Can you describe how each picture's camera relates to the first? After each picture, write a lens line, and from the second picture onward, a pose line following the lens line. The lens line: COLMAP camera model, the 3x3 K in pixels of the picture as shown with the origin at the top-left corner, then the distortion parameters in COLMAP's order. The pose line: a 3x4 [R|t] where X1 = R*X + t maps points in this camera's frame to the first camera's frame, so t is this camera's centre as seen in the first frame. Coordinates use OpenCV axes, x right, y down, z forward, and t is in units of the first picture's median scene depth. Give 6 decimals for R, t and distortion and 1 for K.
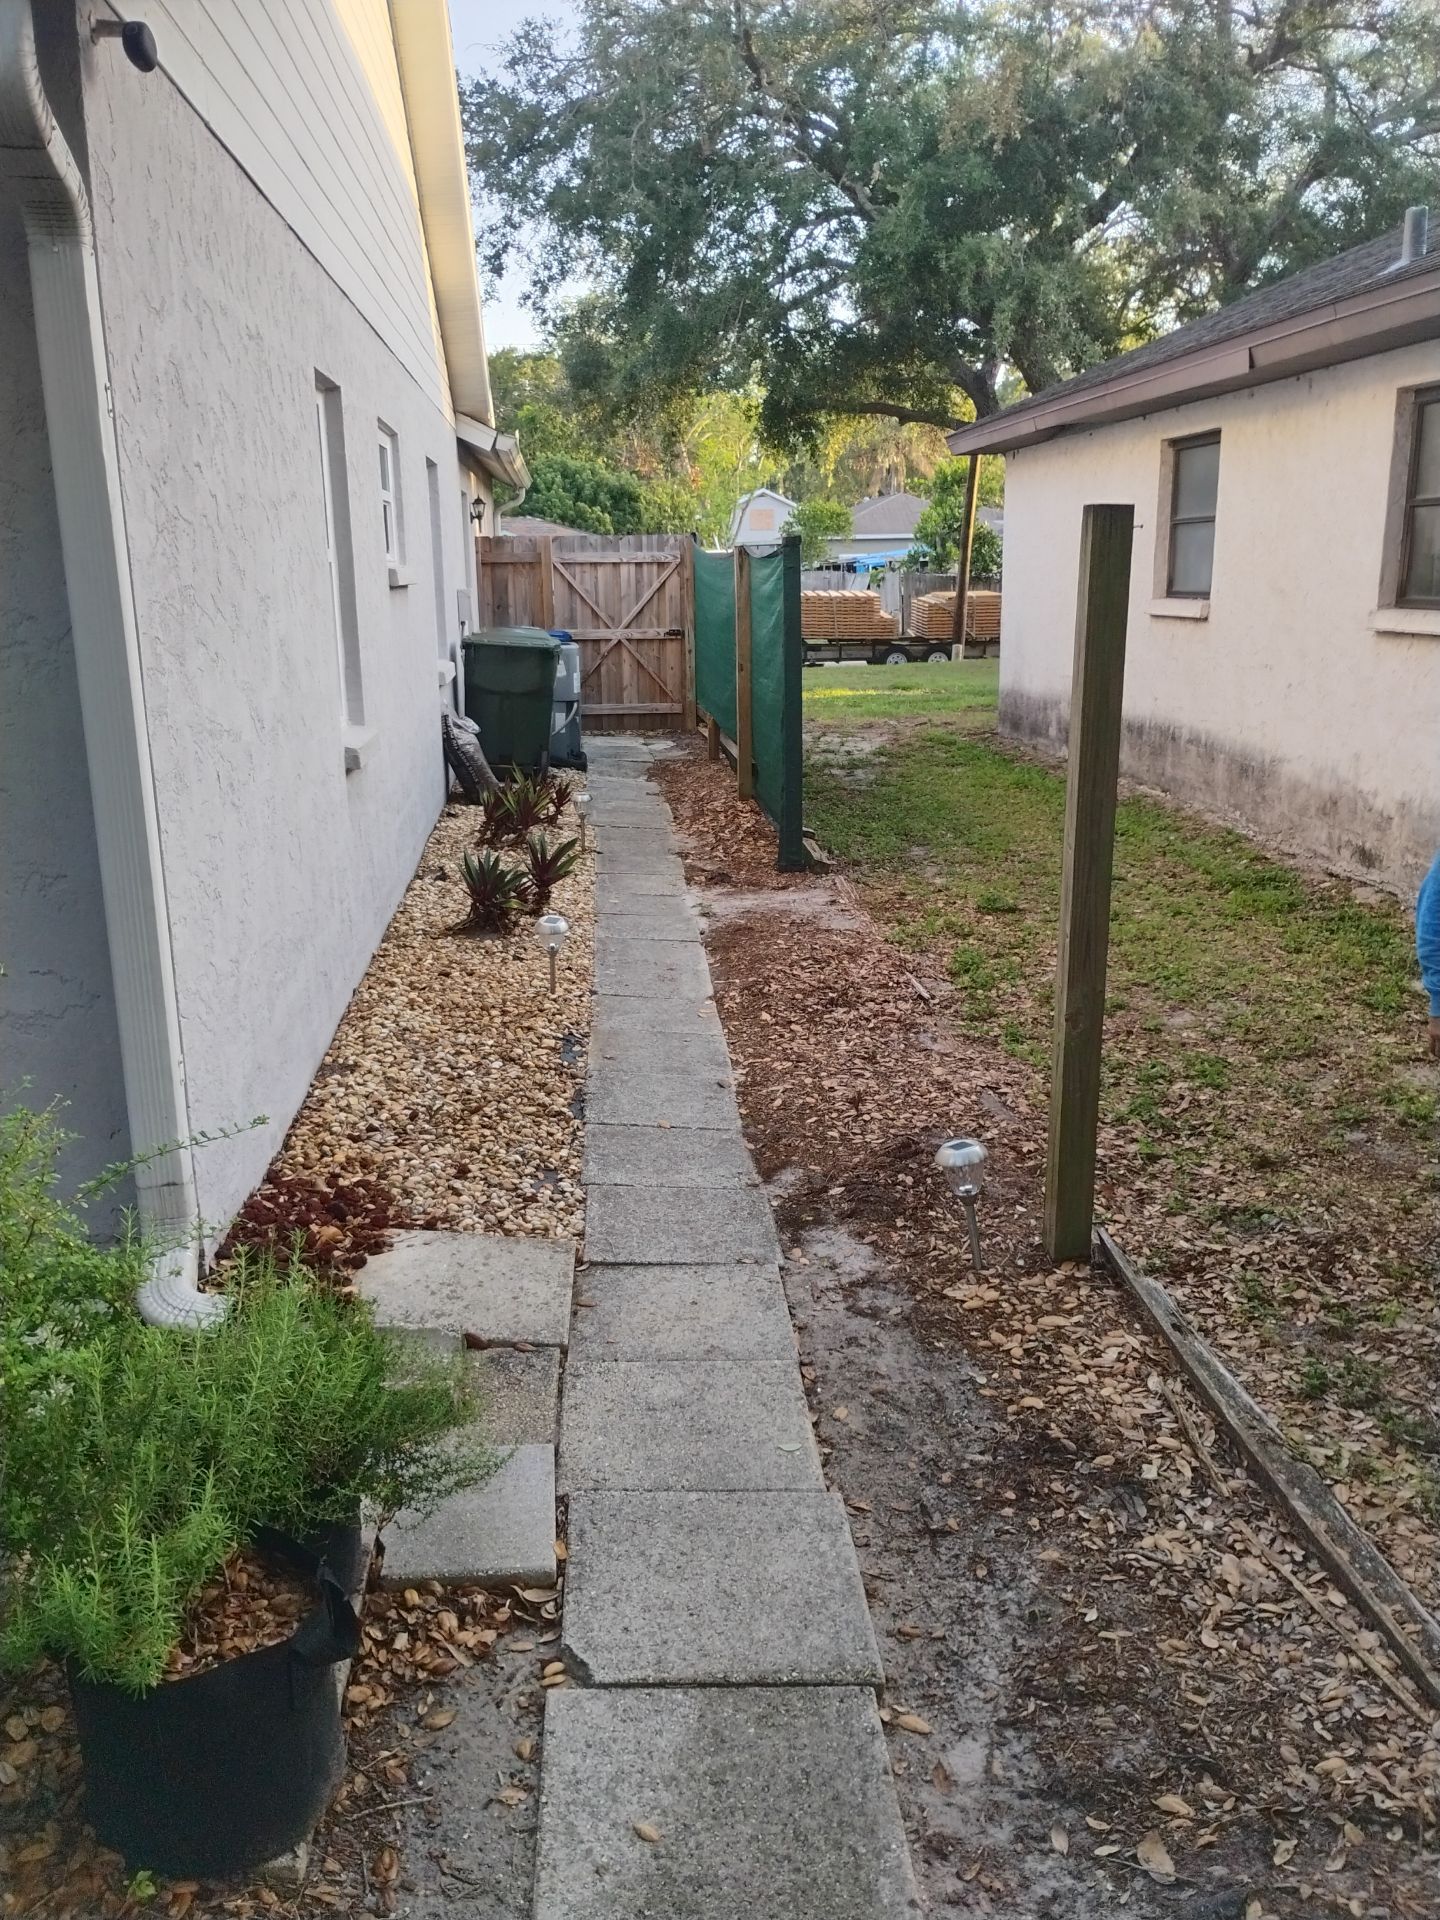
lens RADIAL K [[1606.5, 0, 720.0], [0, 1606.5, 960.0], [0, 0, 1]] dist [0.066052, -0.068080]
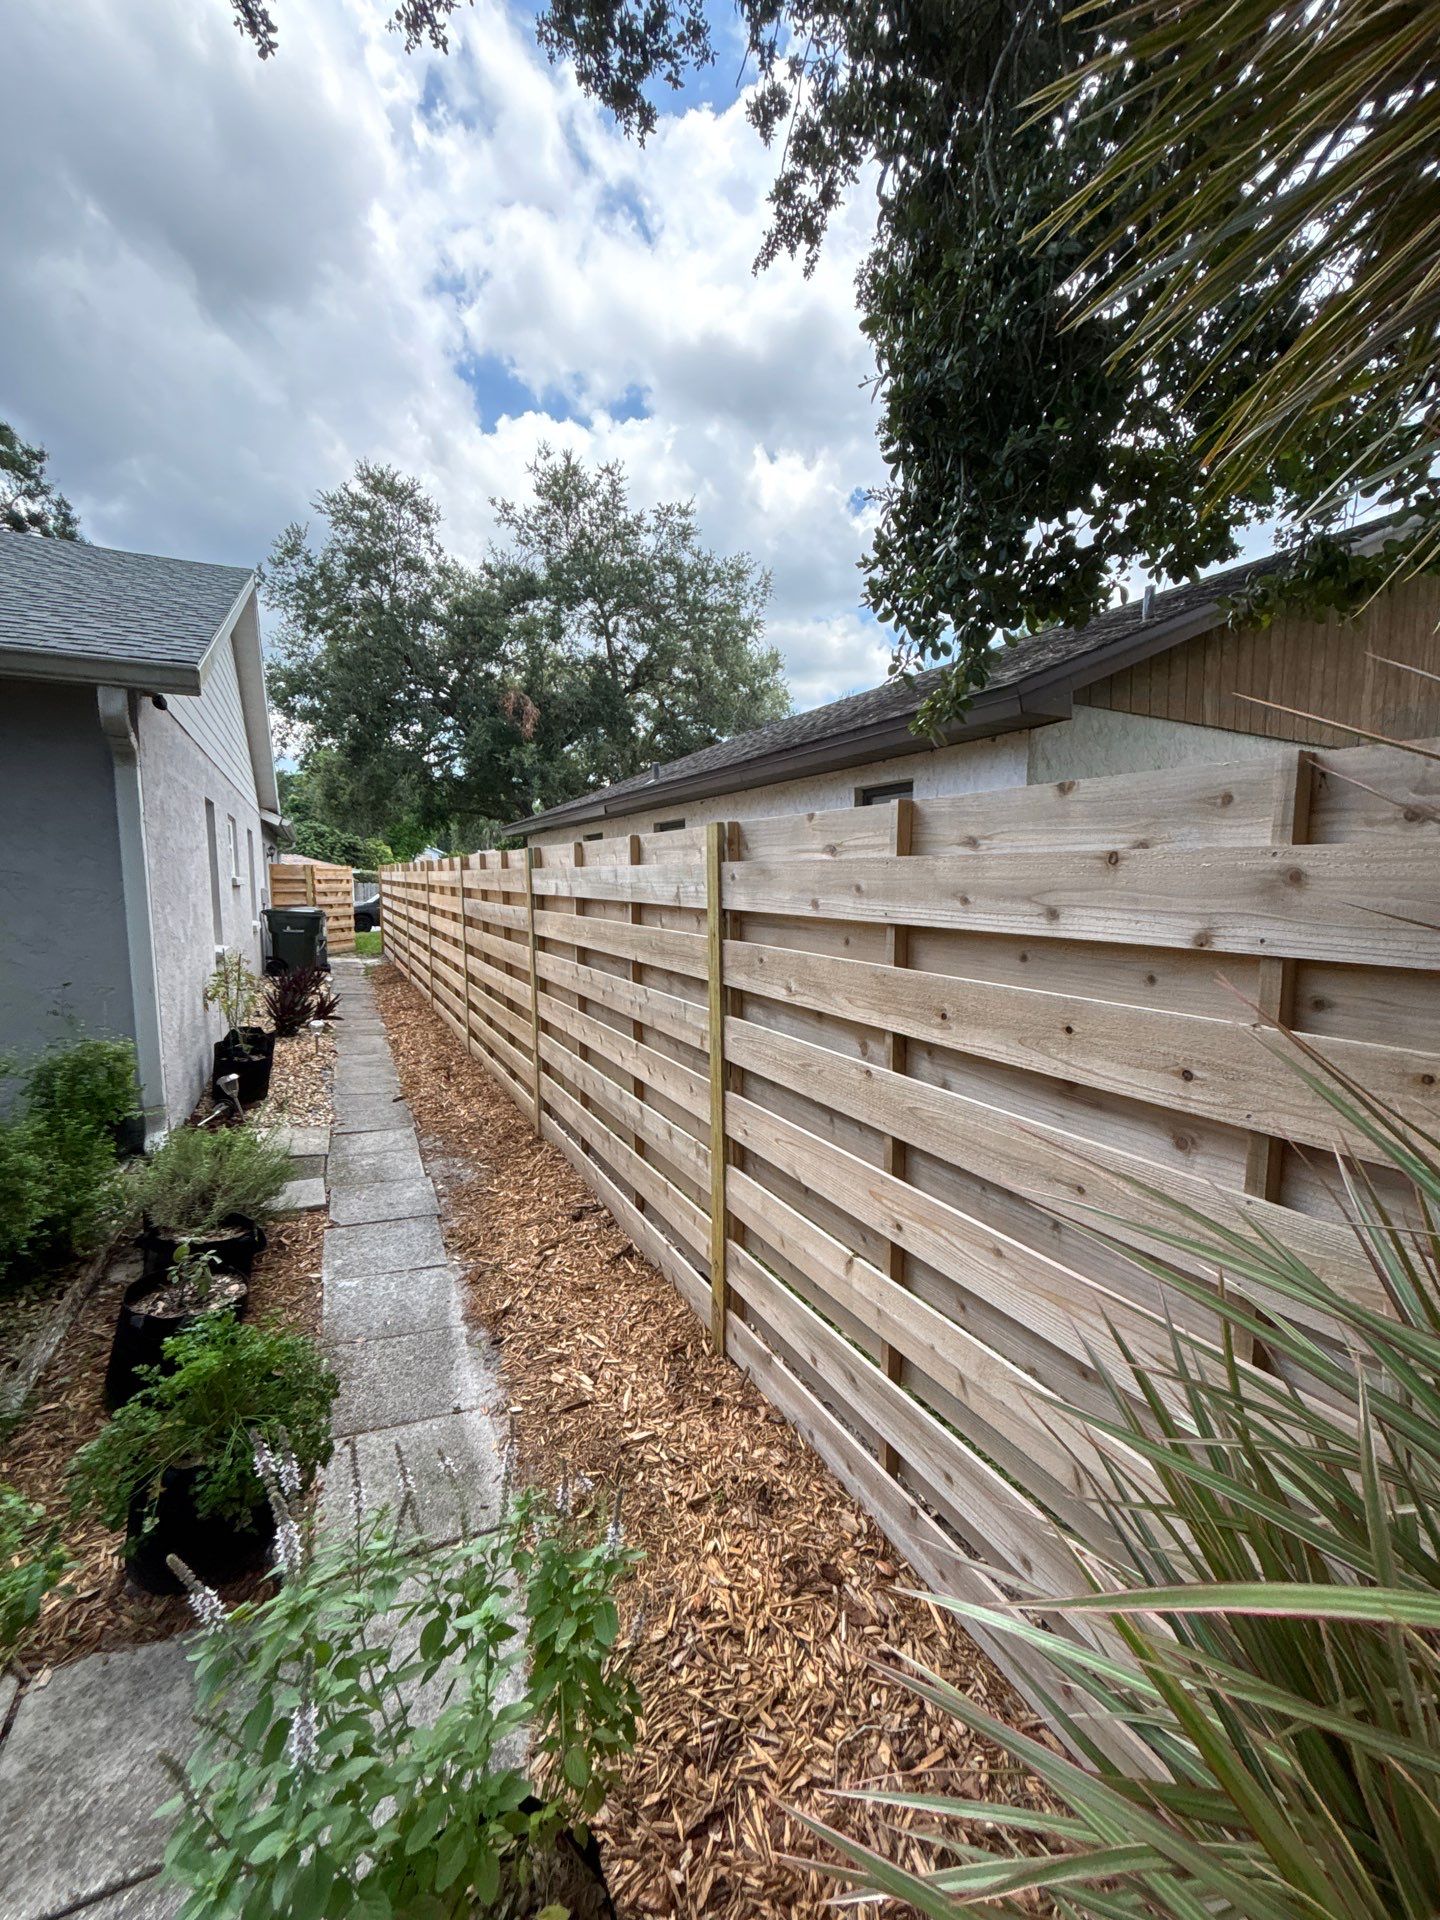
lens RADIAL K [[776.4, 0, 724.5], [0, 776.4, 954.8], [0, 0, 1]] dist [0.002208, 0.000873]
pose [[0.924834, -0.019751, 0.379858, 0.011683], [0.075579, 0.988281, -0.132625, 0.046152], [-0.372787, 0.151365, 0.915488, -0.181644]]
